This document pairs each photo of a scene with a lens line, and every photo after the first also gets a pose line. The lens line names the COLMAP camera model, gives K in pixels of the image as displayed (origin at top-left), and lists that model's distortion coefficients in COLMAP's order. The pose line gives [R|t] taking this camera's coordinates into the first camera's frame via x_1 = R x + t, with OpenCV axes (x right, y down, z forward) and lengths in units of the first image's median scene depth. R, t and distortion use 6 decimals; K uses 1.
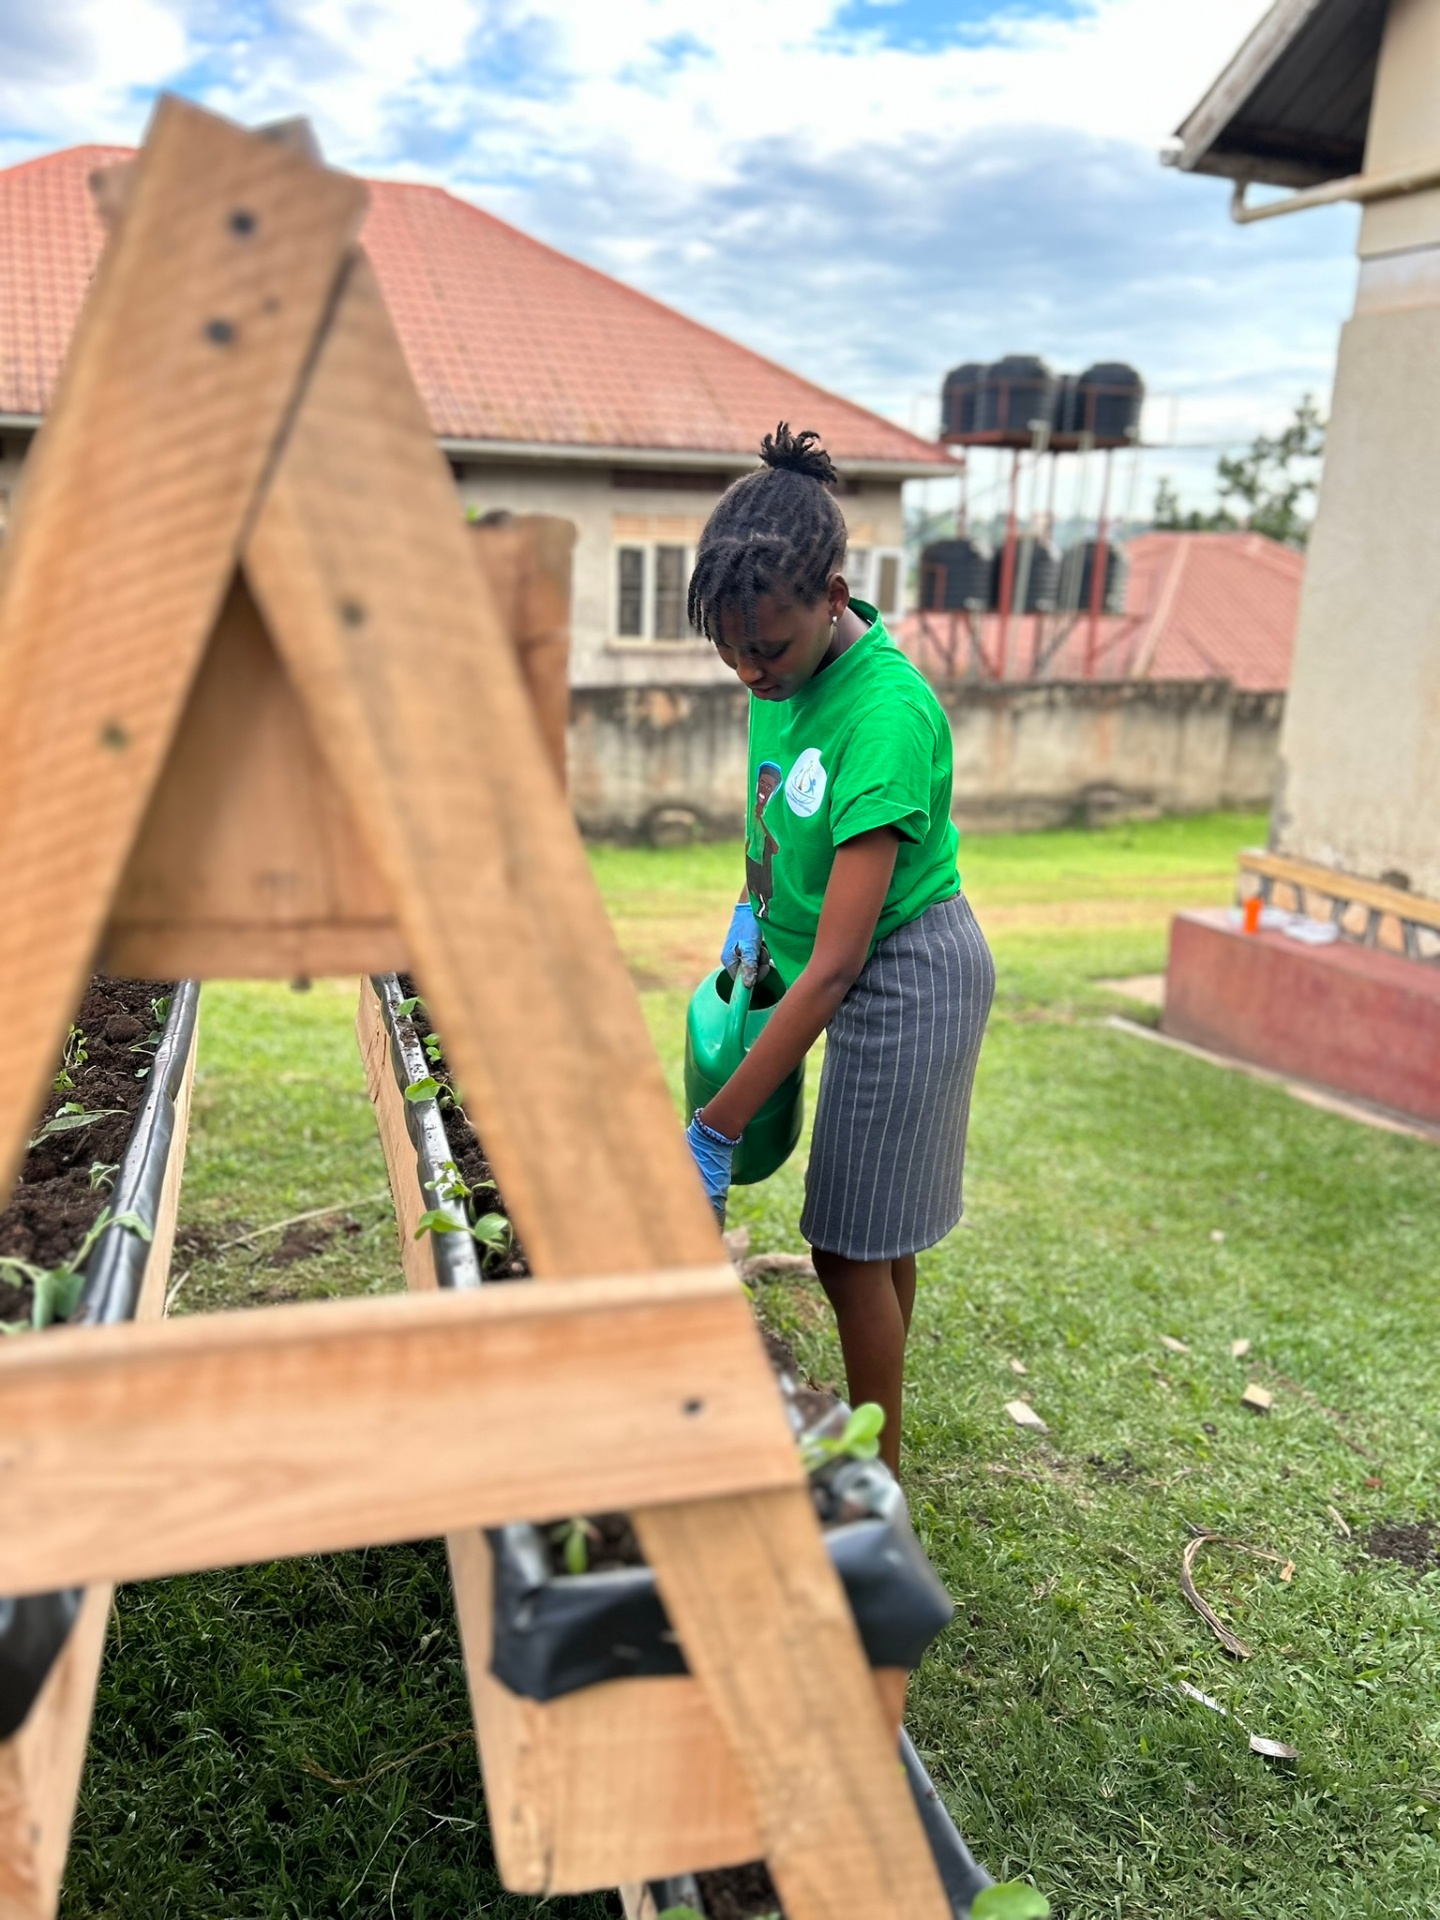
lens RADIAL K [[1464.4, 0, 720.2], [0, 1464.4, 973.5], [0, 0, 1]] dist [0.009419, -0.006656]
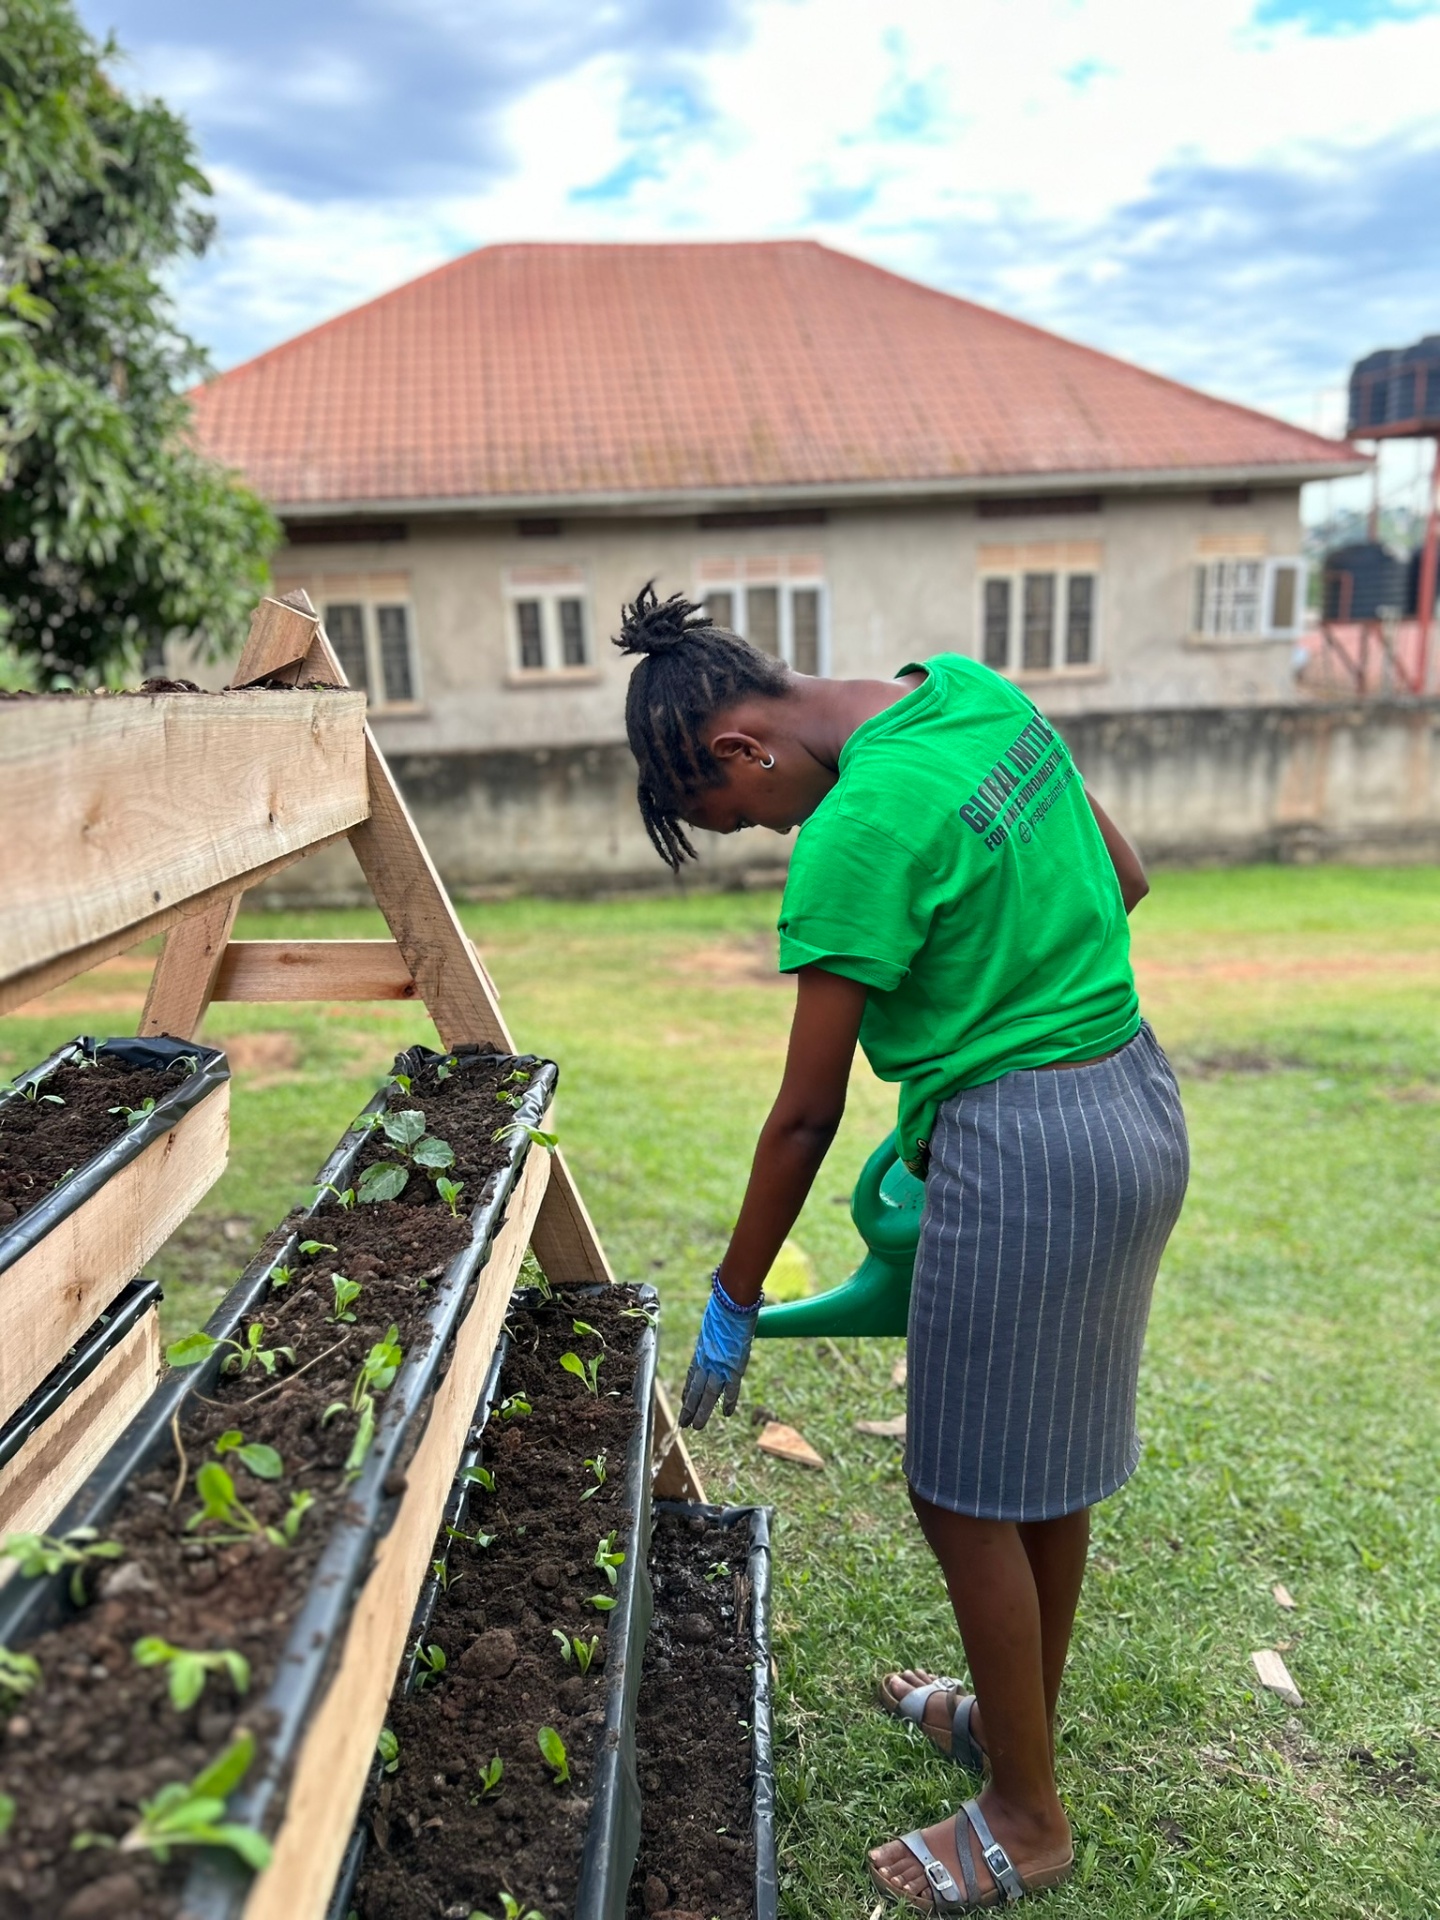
lens RADIAL K [[1462.3, 0, 716.5], [0, 1462.3, 949.9], [0, 0, 1]] dist [0.008645, -0.009887]
pose [[0.961007, -0.002514, -0.276511, 0.084794], [-0.007549, 0.999347, -0.035322, -0.032010], [0.276419, 0.036032, 0.960361, 0.096413]]
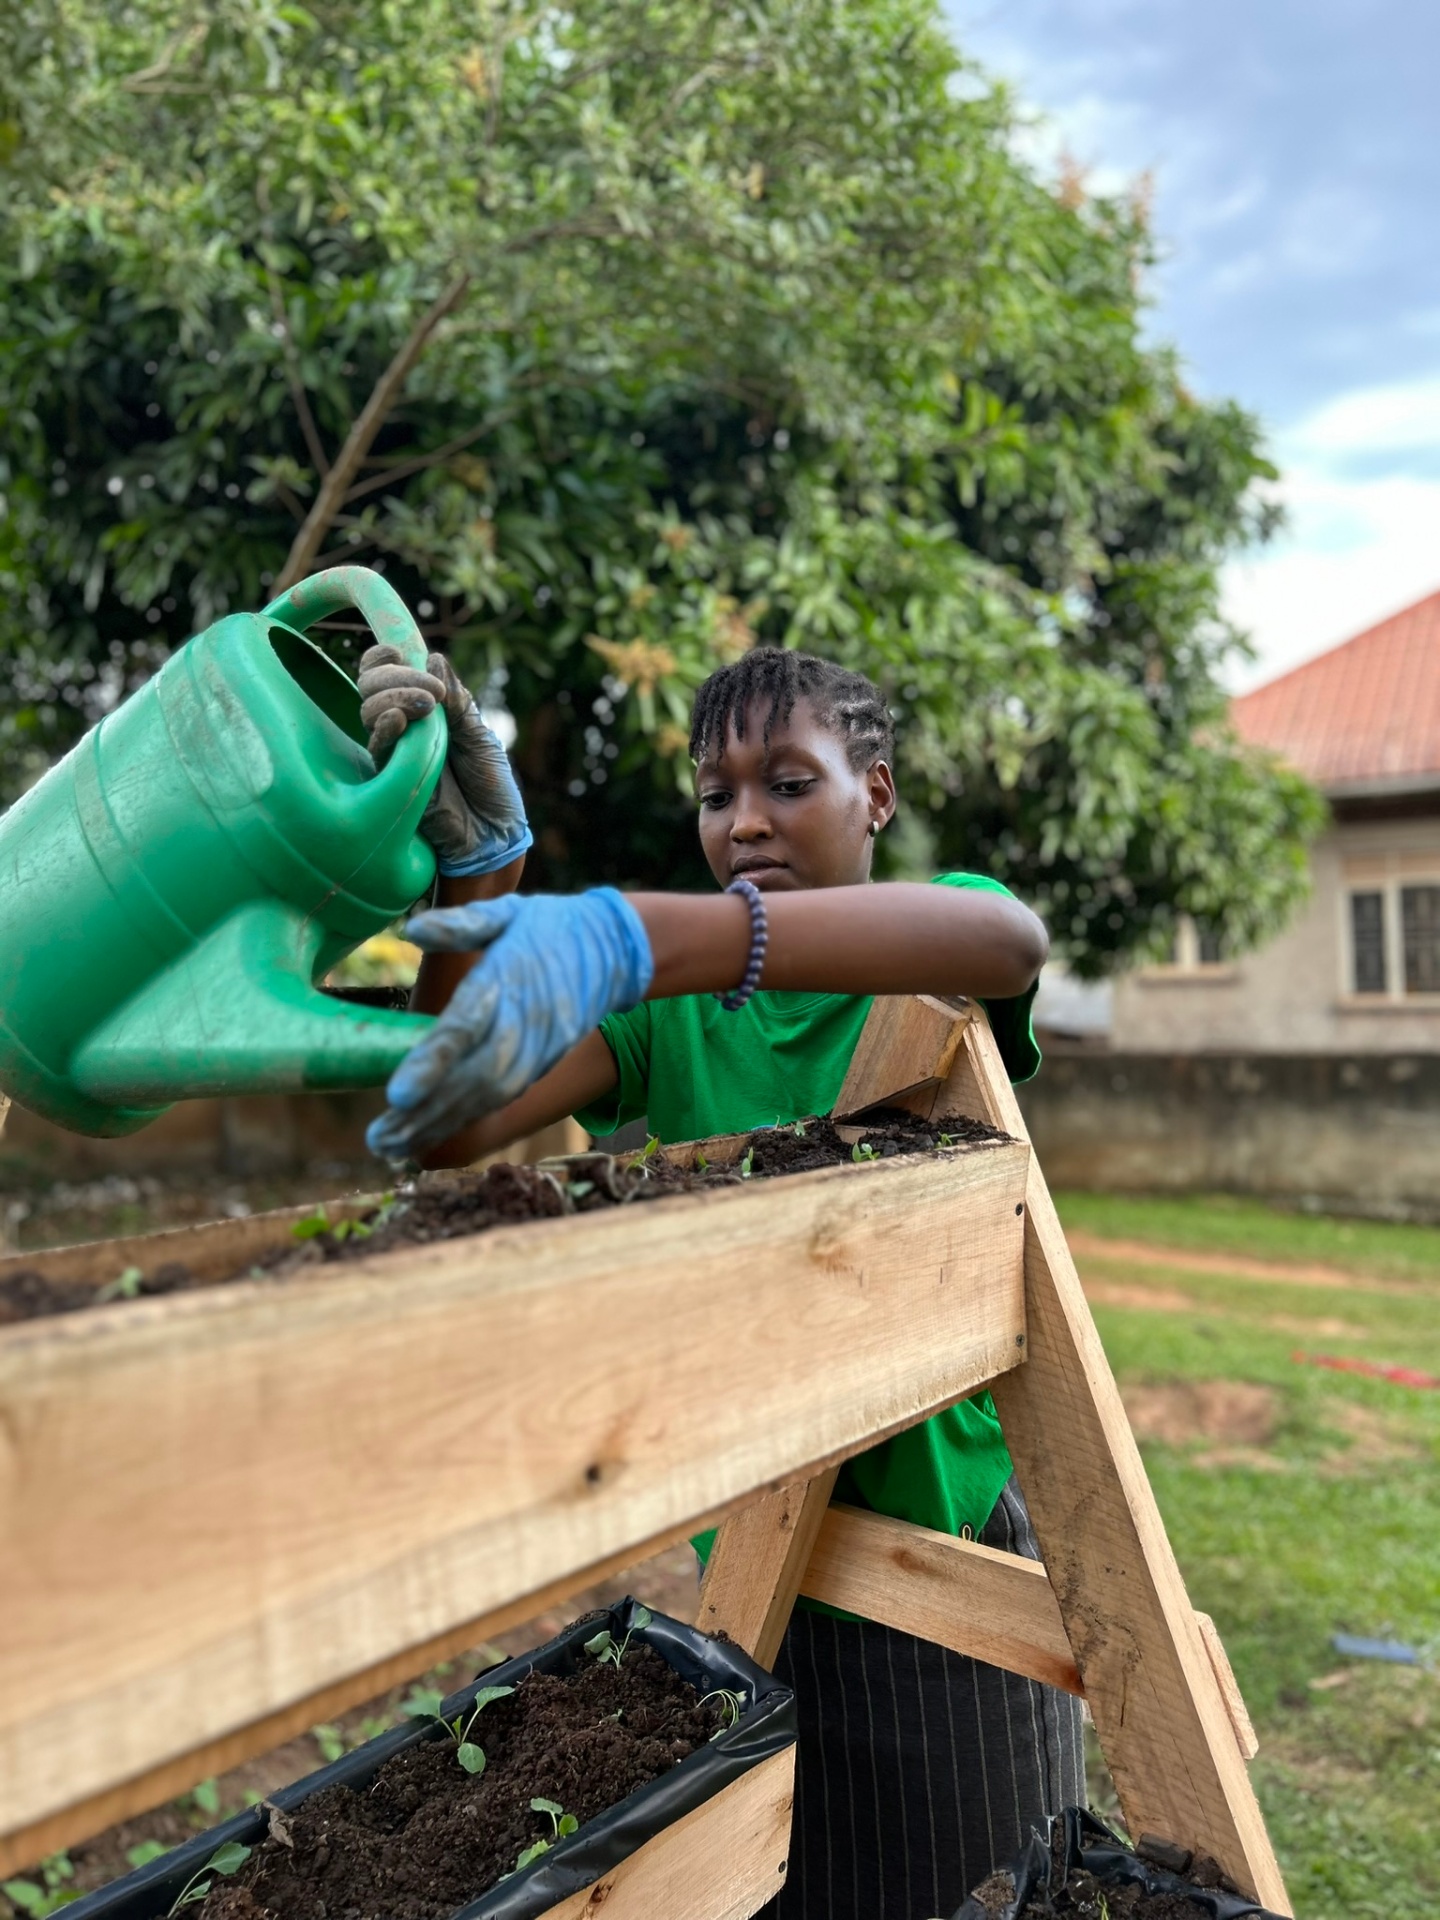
lens RADIAL K [[1464.4, 0, 720.2], [0, 1464.4, 973.5], [0, 0, 1]] dist [0.009419, -0.006656]
pose [[0.558858, -0.033449, -0.828588, -0.039725], [-0.153778, 0.977676, -0.143187, -0.252567], [0.814880, 0.207440, 0.541238, 0.688169]]
